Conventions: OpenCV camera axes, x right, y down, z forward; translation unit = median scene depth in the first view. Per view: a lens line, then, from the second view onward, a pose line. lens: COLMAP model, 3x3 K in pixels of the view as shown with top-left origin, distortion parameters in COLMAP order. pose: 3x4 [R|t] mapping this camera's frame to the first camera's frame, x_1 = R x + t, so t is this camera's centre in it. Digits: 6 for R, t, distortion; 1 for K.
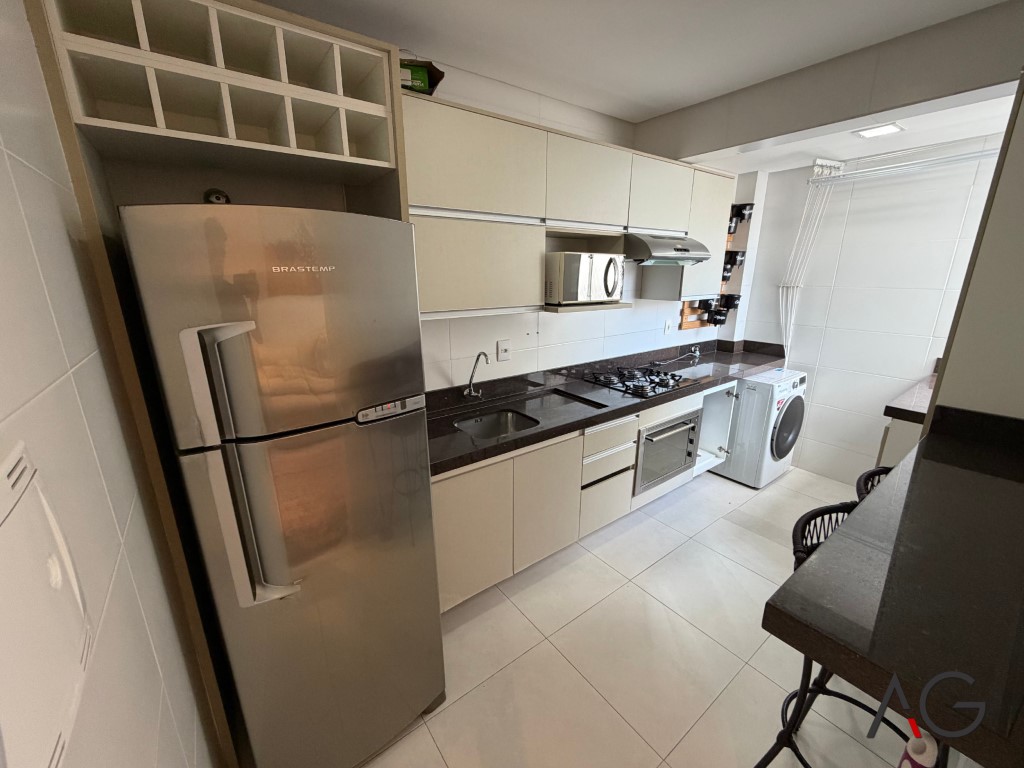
lens RADIAL K [[408.0, 0, 507.8], [0, 408.0, 384.6], [0, 0, 1]] dist [-0.000565, -0.000589]
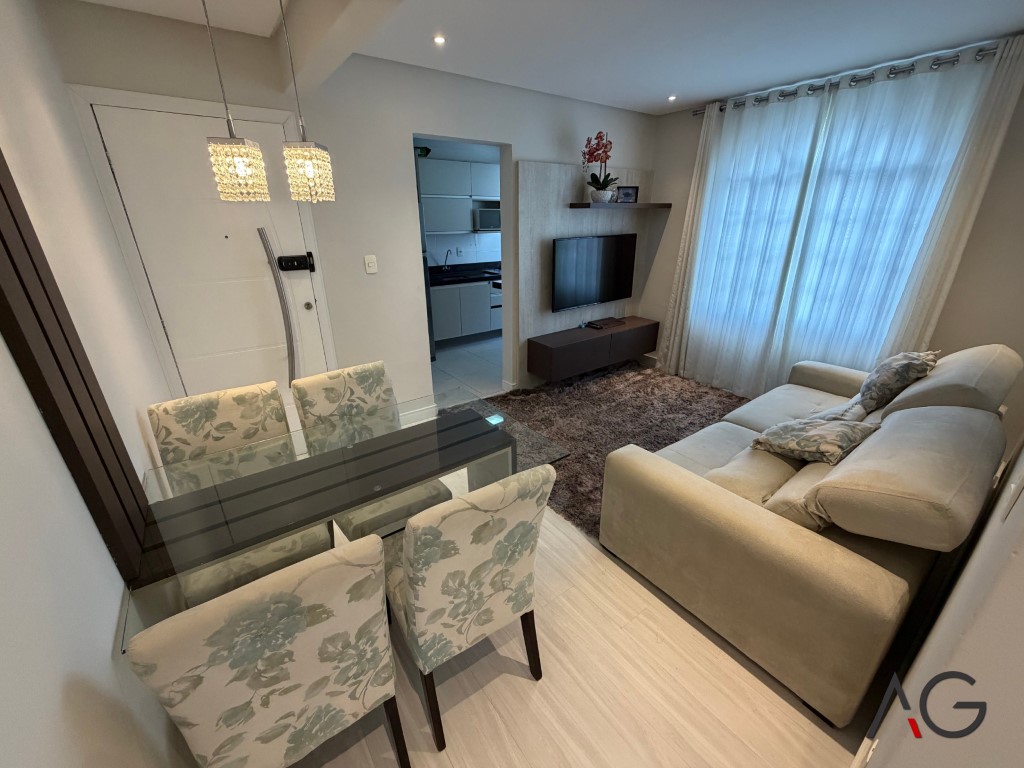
lens RADIAL K [[408.0, 0, 507.8], [0, 408.0, 384.6], [0, 0, 1]] dist [-0.000565, -0.000589]
pose [[0.999991, -0.000412, -0.004205, 0.293296], [0.000909, 0.992907, 0.118893, 0.422862], [0.004126, -0.118896, 0.992898, -1.519833]]
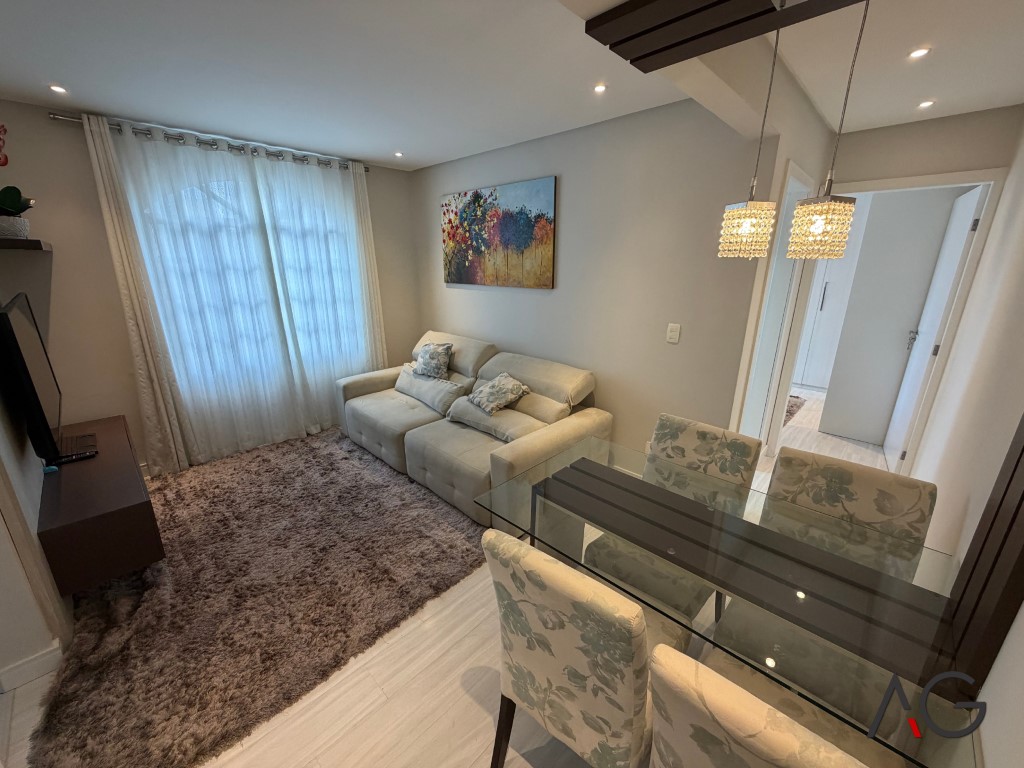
lens RADIAL K [[408.0, 0, 507.8], [0, 408.0, 384.6], [0, 0, 1]] dist [-0.000565, -0.000589]
pose [[-0.164913, -0.285701, 0.944023, -0.413611], [0.260369, 0.910565, 0.321060, 0.162977], [-0.951321, 0.298741, -0.075776, -0.635607]]
